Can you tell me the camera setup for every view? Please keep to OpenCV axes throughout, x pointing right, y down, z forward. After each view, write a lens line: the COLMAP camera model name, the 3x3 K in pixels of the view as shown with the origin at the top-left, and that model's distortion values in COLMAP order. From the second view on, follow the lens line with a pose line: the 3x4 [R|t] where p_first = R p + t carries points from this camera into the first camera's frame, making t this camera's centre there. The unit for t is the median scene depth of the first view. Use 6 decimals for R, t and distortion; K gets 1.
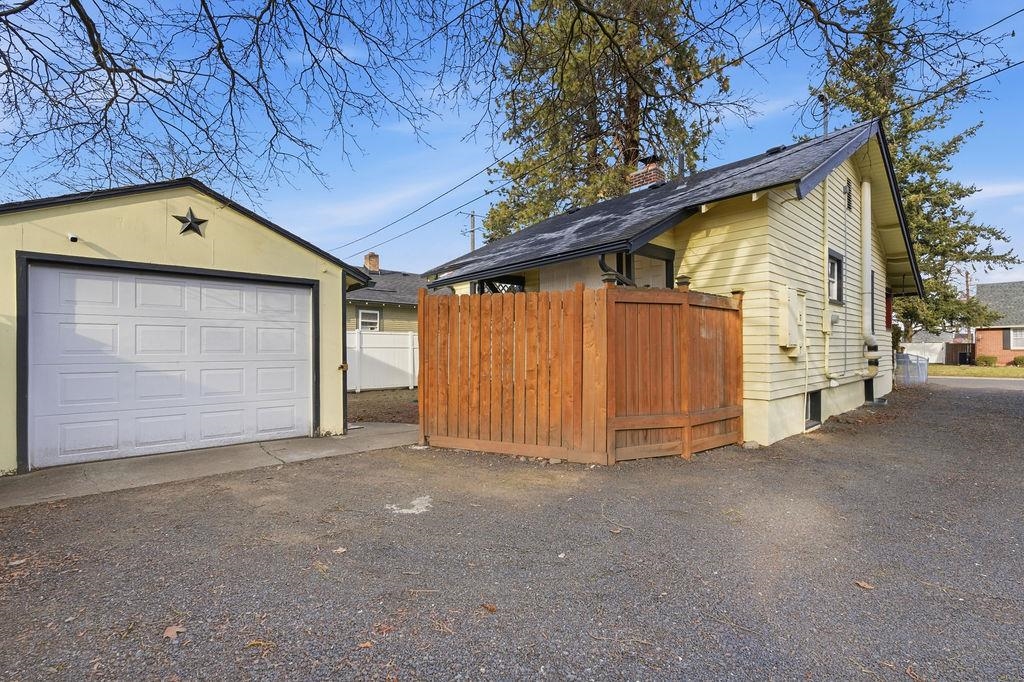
lens RADIAL K [[463.1, 0, 513.2], [0, 463.1, 344.8], [0, 0, 1]] dist [-0.000377, -0.000006]
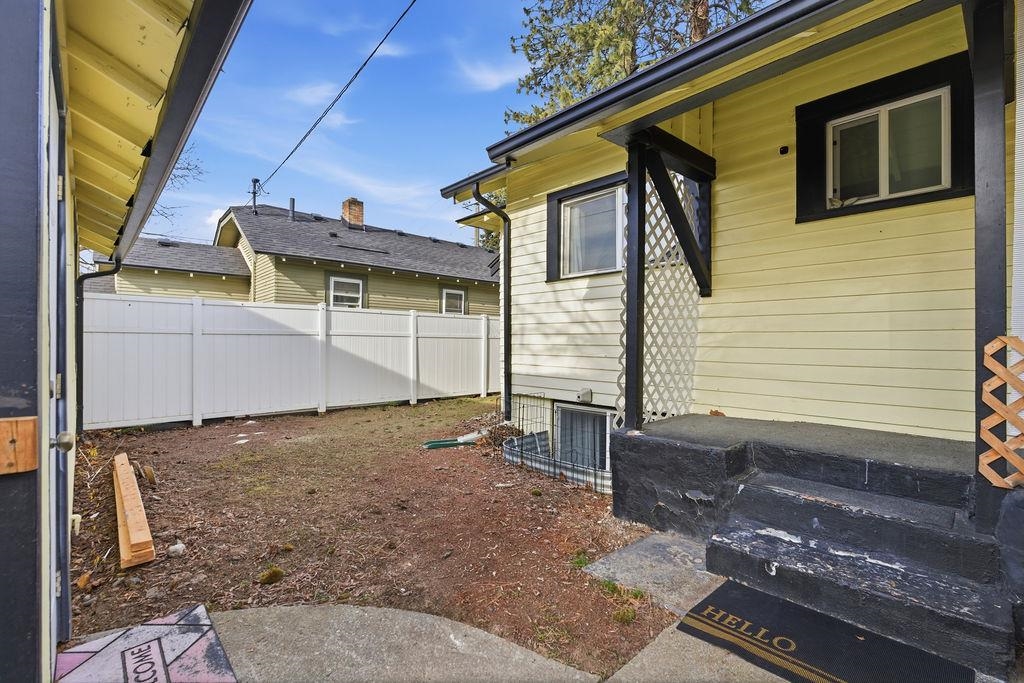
lens RADIAL K [[465.0, 0, 511.1], [0, 465.0, 341.5], [0, 0, 1]] dist [0.000650, 0.000017]
pose [[0.999993, 0.000000, 0.003783, -0.086608], [-0.000027, 0.999974, 0.007214, 0.008464], [-0.003783, -0.007214, 0.999967, 0.359157]]
